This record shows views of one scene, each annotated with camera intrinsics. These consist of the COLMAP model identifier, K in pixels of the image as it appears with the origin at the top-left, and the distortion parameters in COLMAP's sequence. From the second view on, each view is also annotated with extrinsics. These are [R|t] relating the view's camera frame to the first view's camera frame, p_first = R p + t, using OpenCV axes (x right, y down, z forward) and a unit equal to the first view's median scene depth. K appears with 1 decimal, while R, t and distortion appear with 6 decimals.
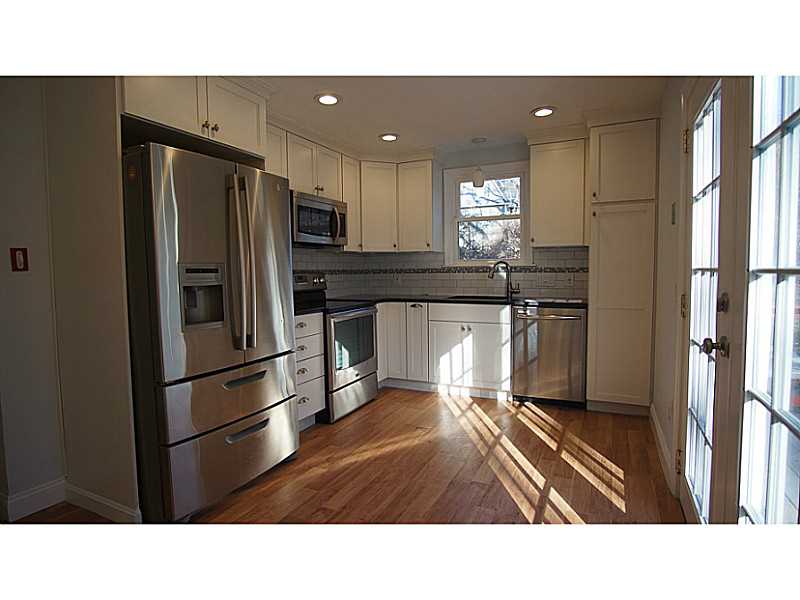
lens RADIAL K [[435.1, 0, 400.6], [0, 435.1, 298.8], [0, 0, 1]] dist [-0.023028, -0.001614]
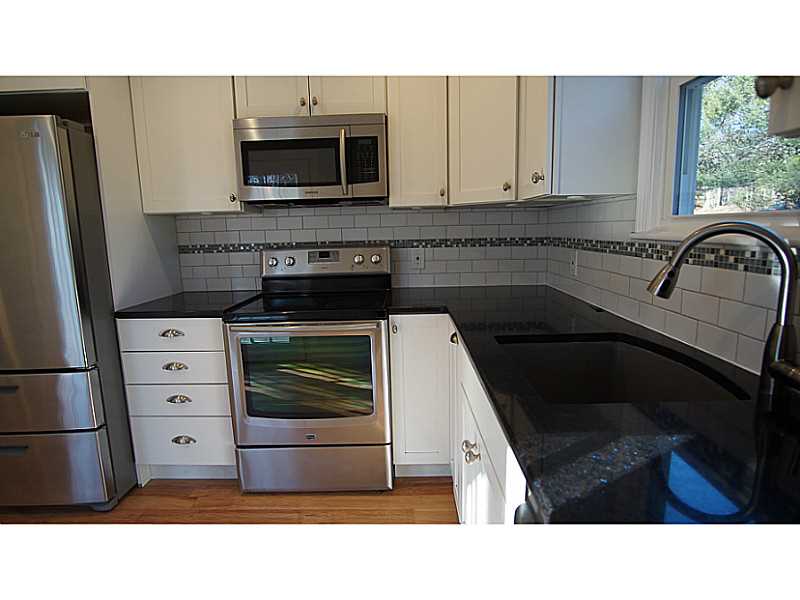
lens RADIAL K [[435.1, 0, 396.7], [0, 435.1, 298.8], [0, 0, 1]] dist [-0.023028, -0.001614]
pose [[0.411210, 0.150001, -0.899114, 0.377986], [-0.041422, 0.988424, 0.145956, -0.077274], [0.910599, -0.022775, 0.412663, 0.789748]]
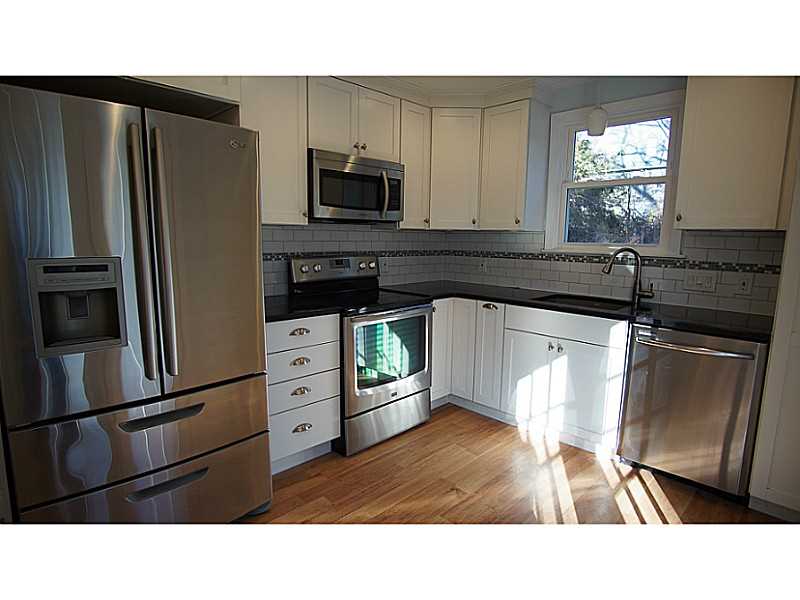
lens RADIAL K [[435.1, 0, 396.8], [0, 435.1, 298.2], [0, 0, 1]] dist [-0.023028, -0.001614]
pose [[0.940620, 0.071768, -0.331787, 0.130731], [-0.046939, 0.995505, 0.082264, -0.050189], [0.336200, -0.061805, 0.939761, 0.266971]]
